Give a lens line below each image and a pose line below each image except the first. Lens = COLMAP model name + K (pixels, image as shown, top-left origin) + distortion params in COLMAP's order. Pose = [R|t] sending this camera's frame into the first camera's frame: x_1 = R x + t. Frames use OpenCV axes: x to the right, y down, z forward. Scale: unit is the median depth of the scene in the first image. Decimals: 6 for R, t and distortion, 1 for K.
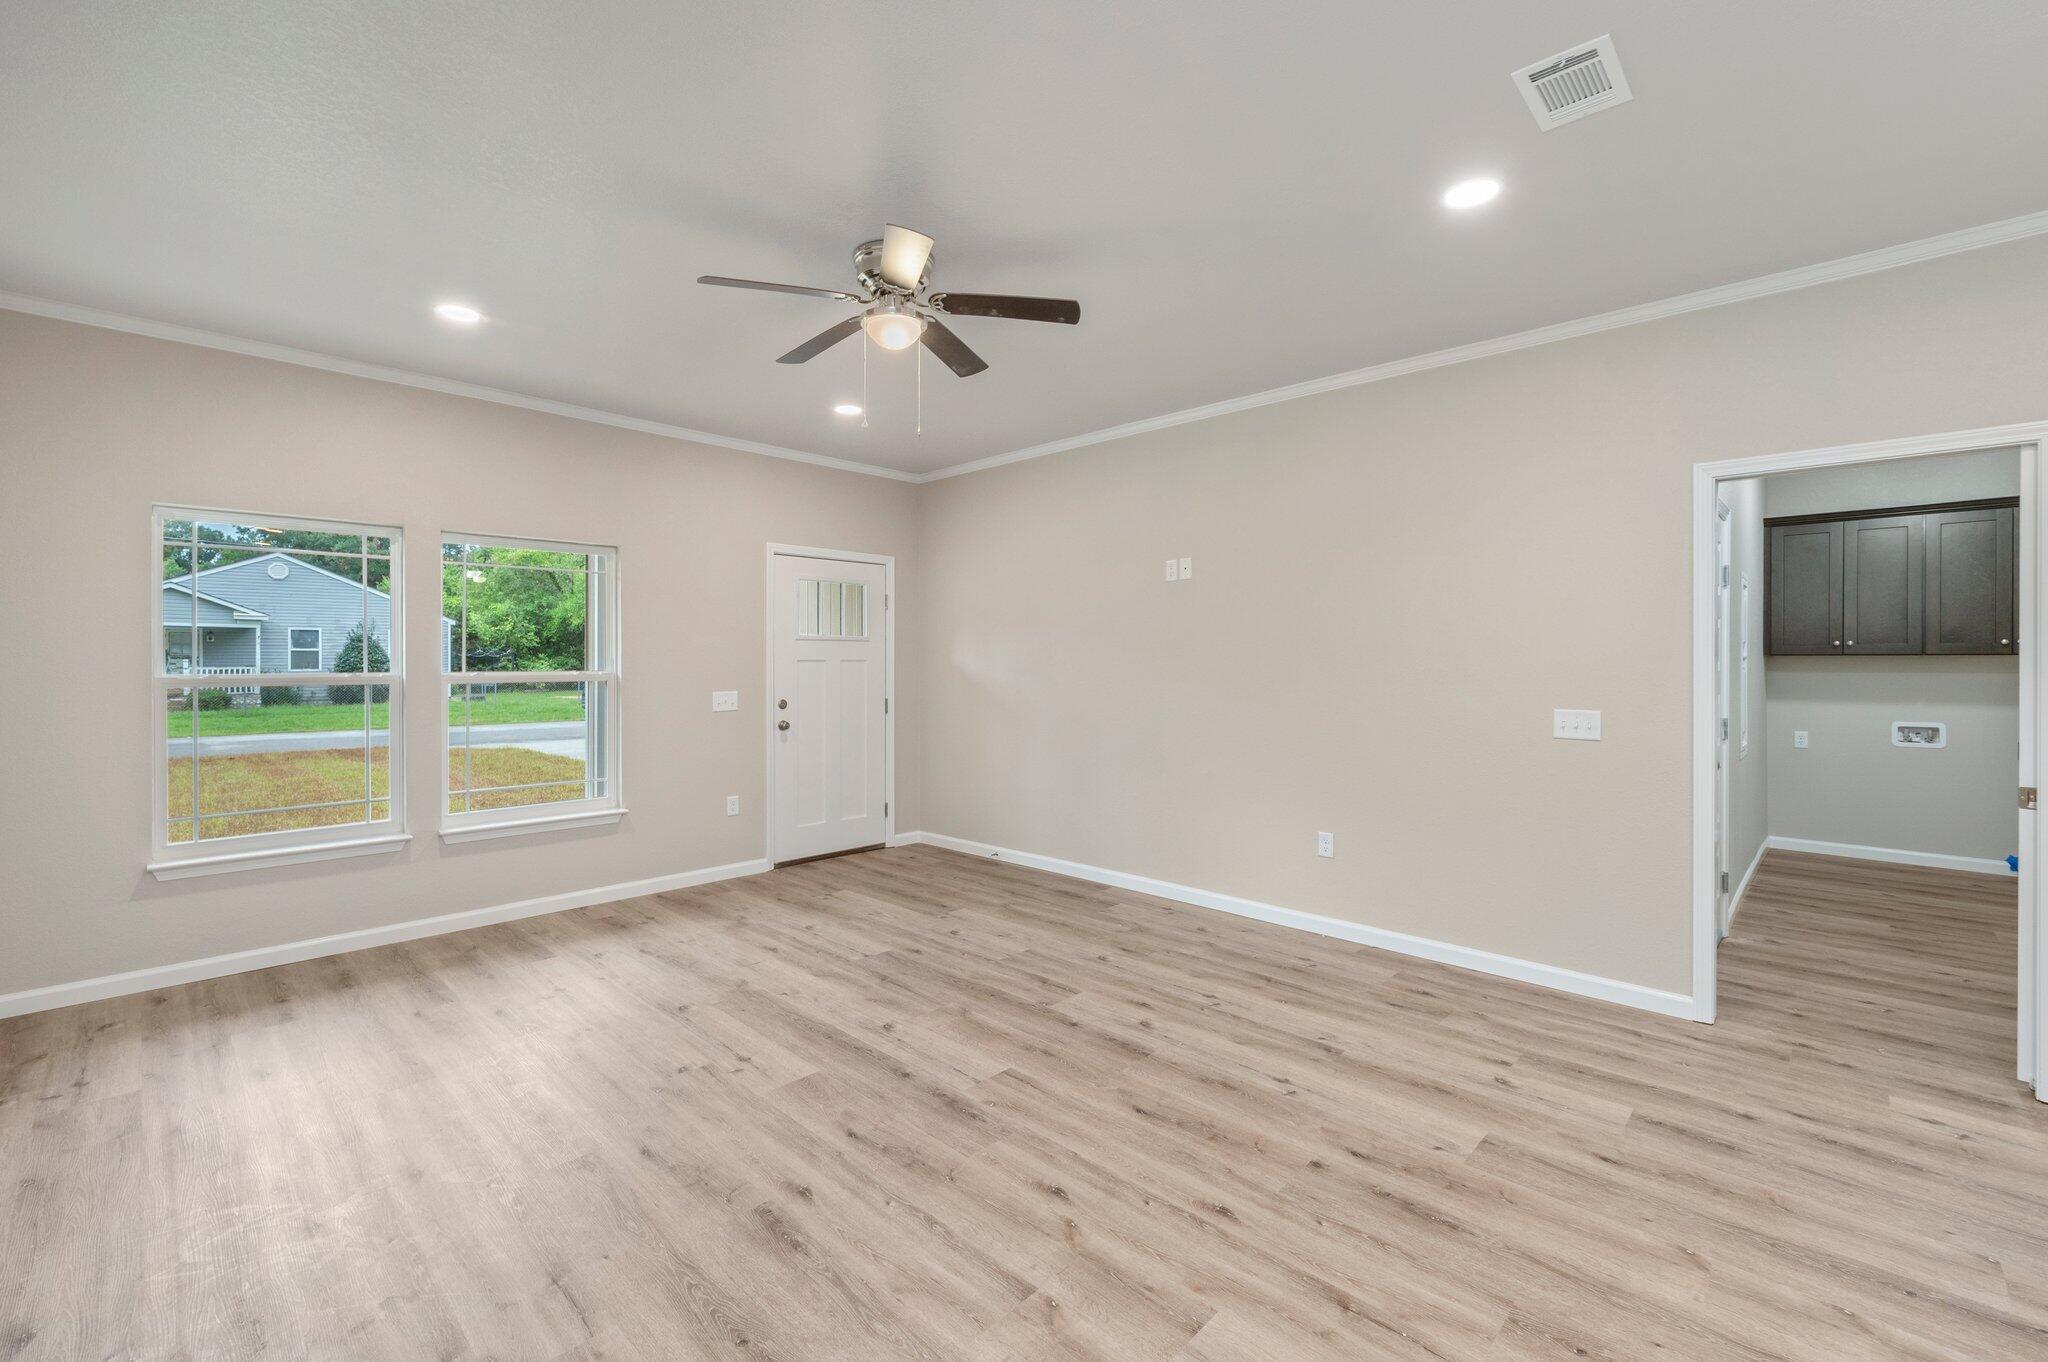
lens RADIAL K [[856.0, 0, 1016.3], [0, 856.0, 665.4], [0, 0, 1]] dist [-0.001291, -0.000092]
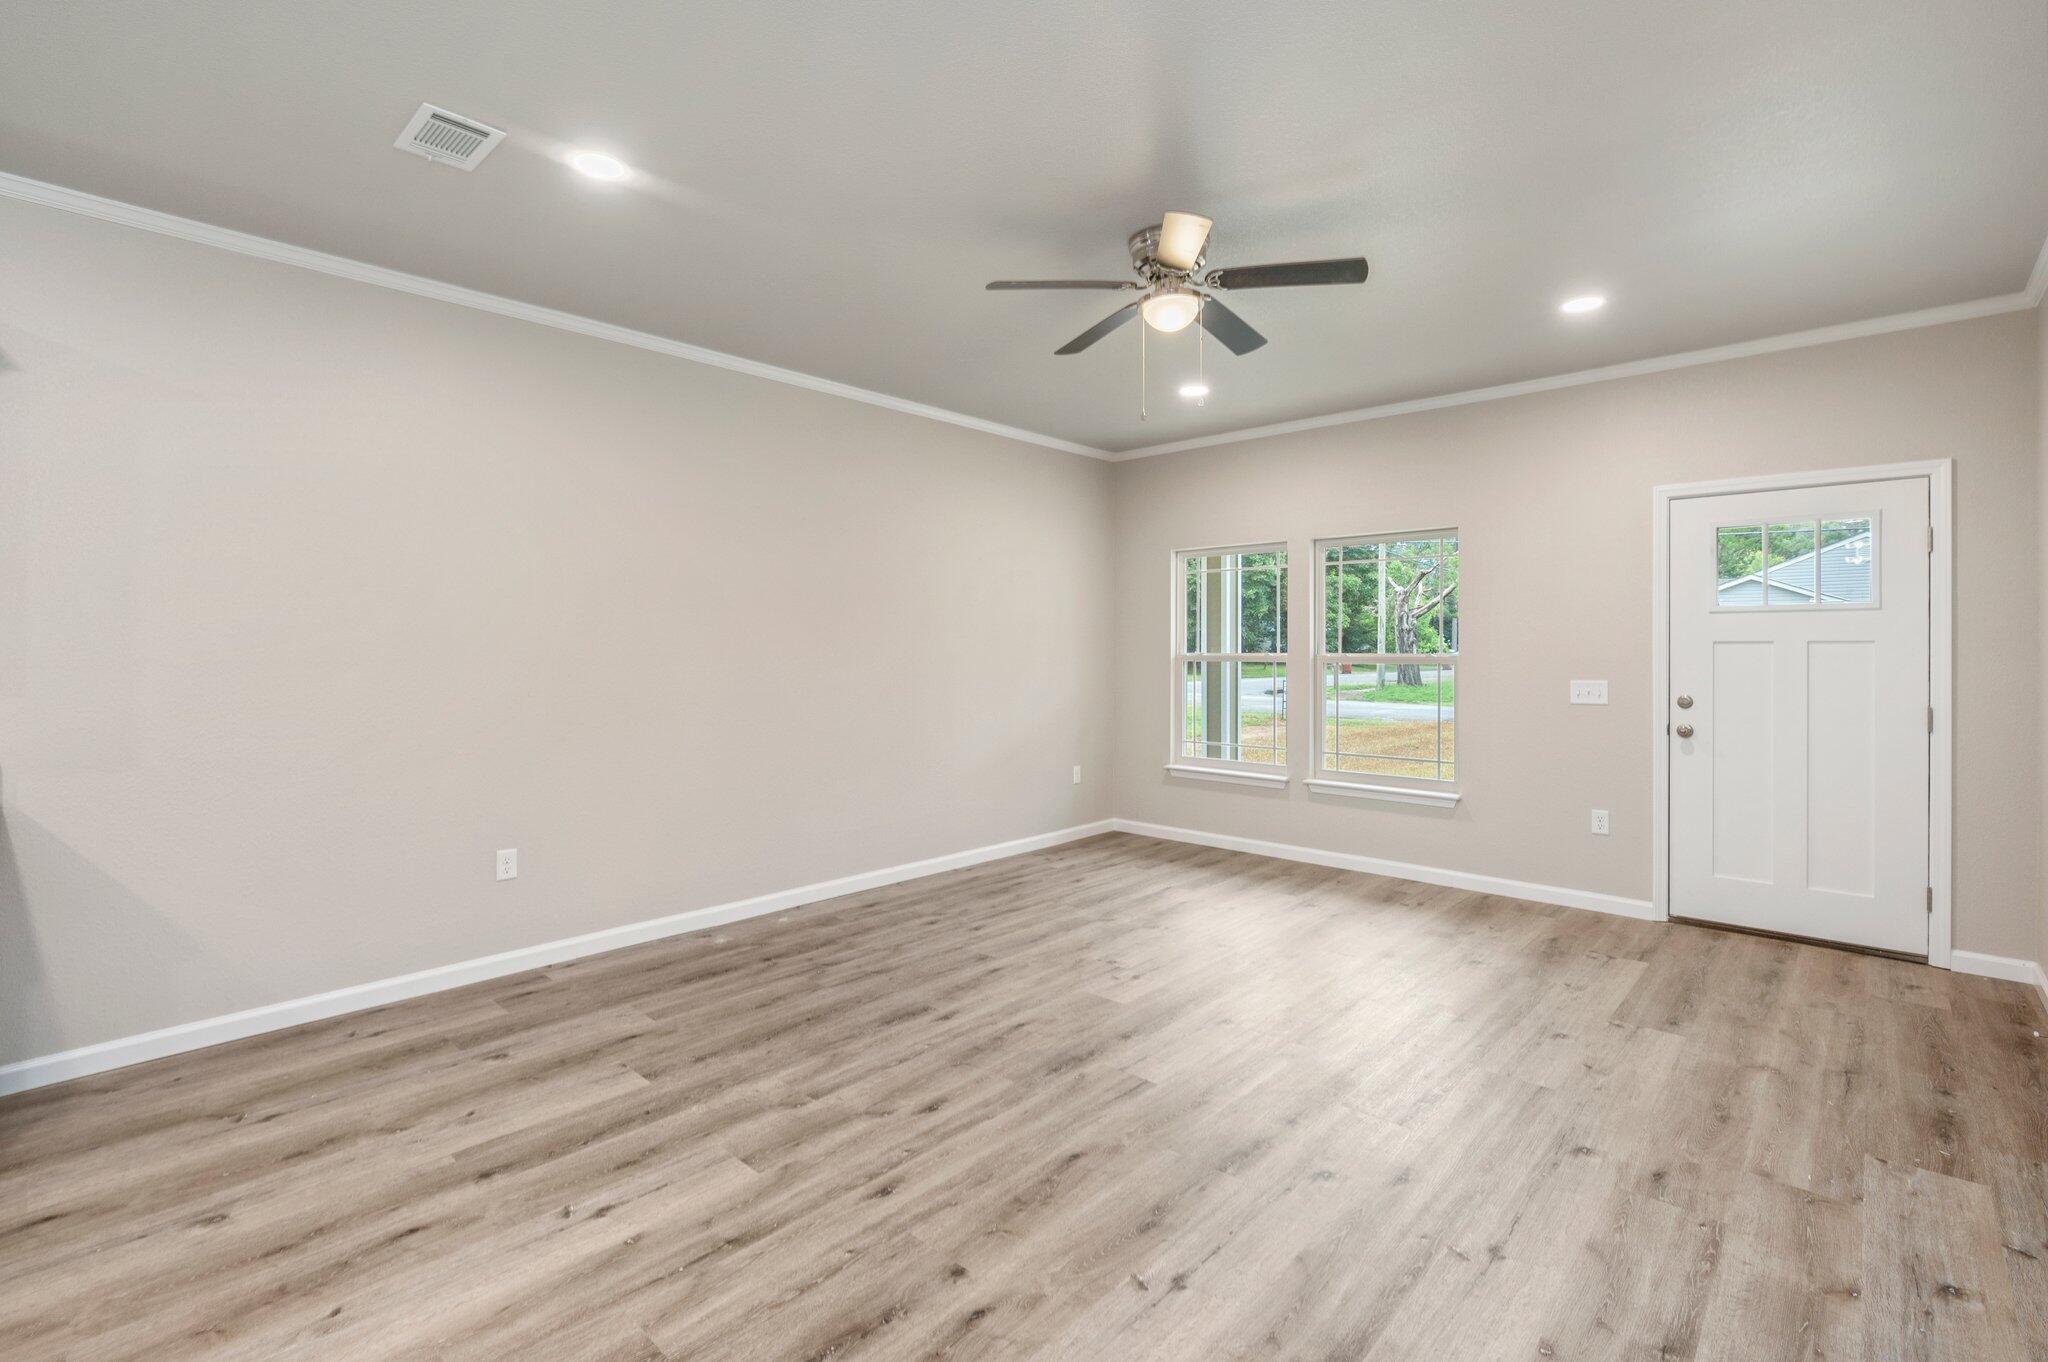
lens RADIAL K [[901.0, 0, 1038.6], [0, 901.0, 651.0], [0, 0, 1]] dist [-0.003122, 0.000297]
pose [[0.045895, 0.001248, -0.998945, 1.196771], [-0.004325, 0.999990, 0.001051, 0.009111], [0.998937, 0.004272, 0.045900, 1.045955]]
